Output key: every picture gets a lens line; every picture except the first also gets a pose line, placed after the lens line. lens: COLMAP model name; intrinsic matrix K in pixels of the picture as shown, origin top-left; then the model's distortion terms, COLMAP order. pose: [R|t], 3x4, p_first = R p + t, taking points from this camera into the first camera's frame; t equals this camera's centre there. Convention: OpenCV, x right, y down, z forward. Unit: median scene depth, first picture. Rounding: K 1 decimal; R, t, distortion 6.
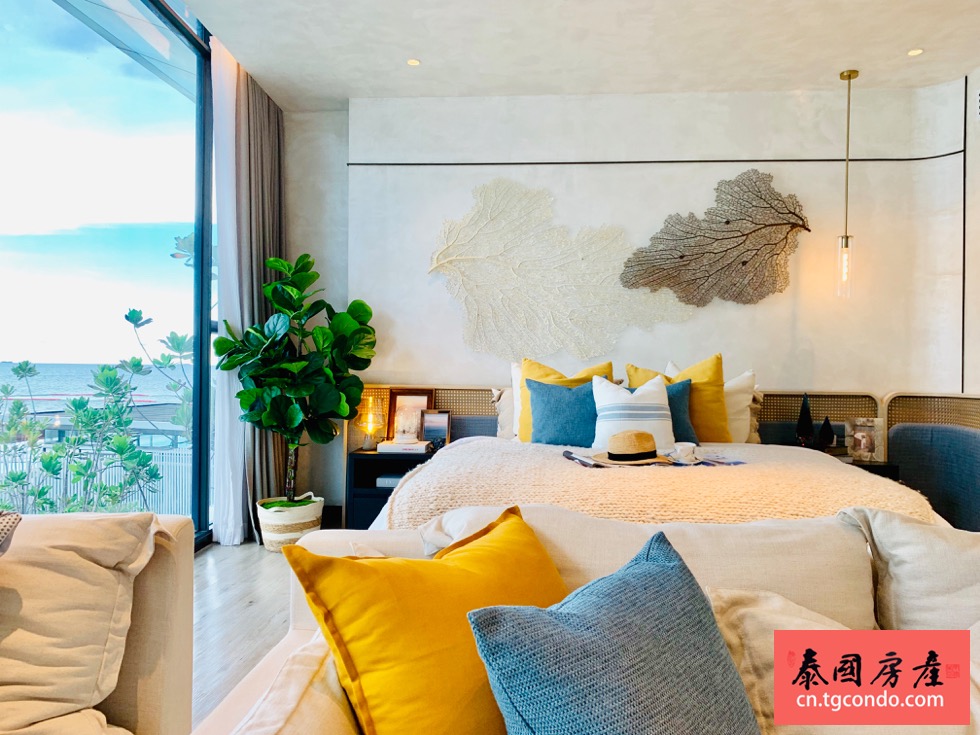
lens RADIAL K [[742.0, 0, 490.0], [0, 742.0, 367.5], [0, 0, 1]] dist [0.080533, 0.001220]
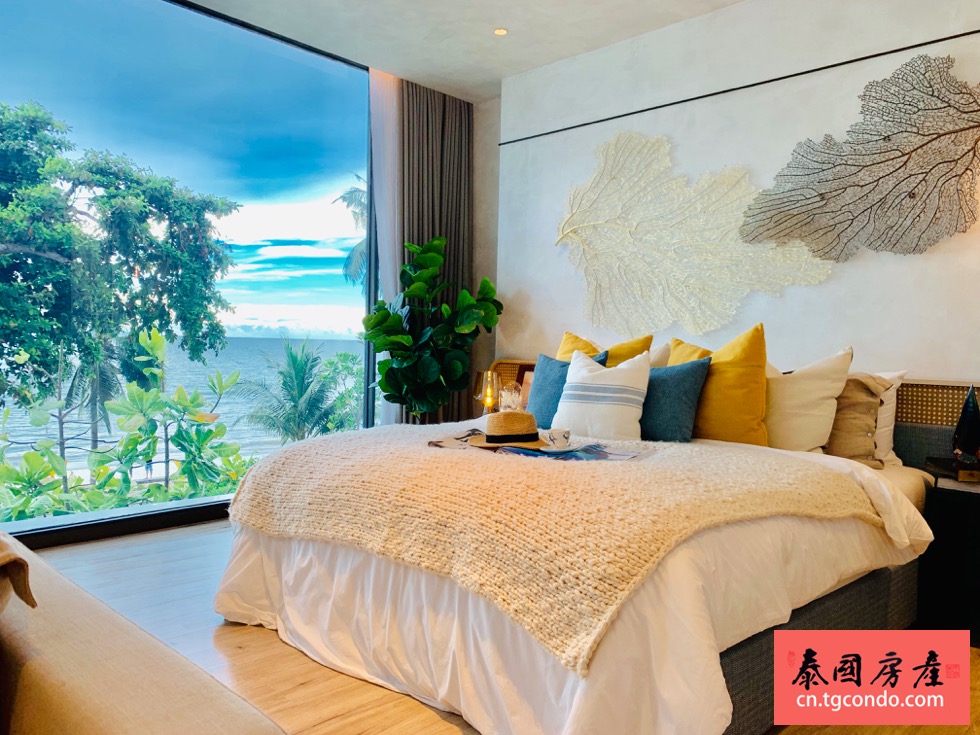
lens RADIAL K [[742.3, 0, 490.0], [0, 742.3, 367.5], [0, 0, 1]] dist [0.003121, 0.034929]
pose [[0.768117, 0.027788, -0.639706, 0.486654], [-0.015777, 0.999576, 0.024476, 0.009408], [0.640115, -0.008708, 0.768230, 0.221118]]
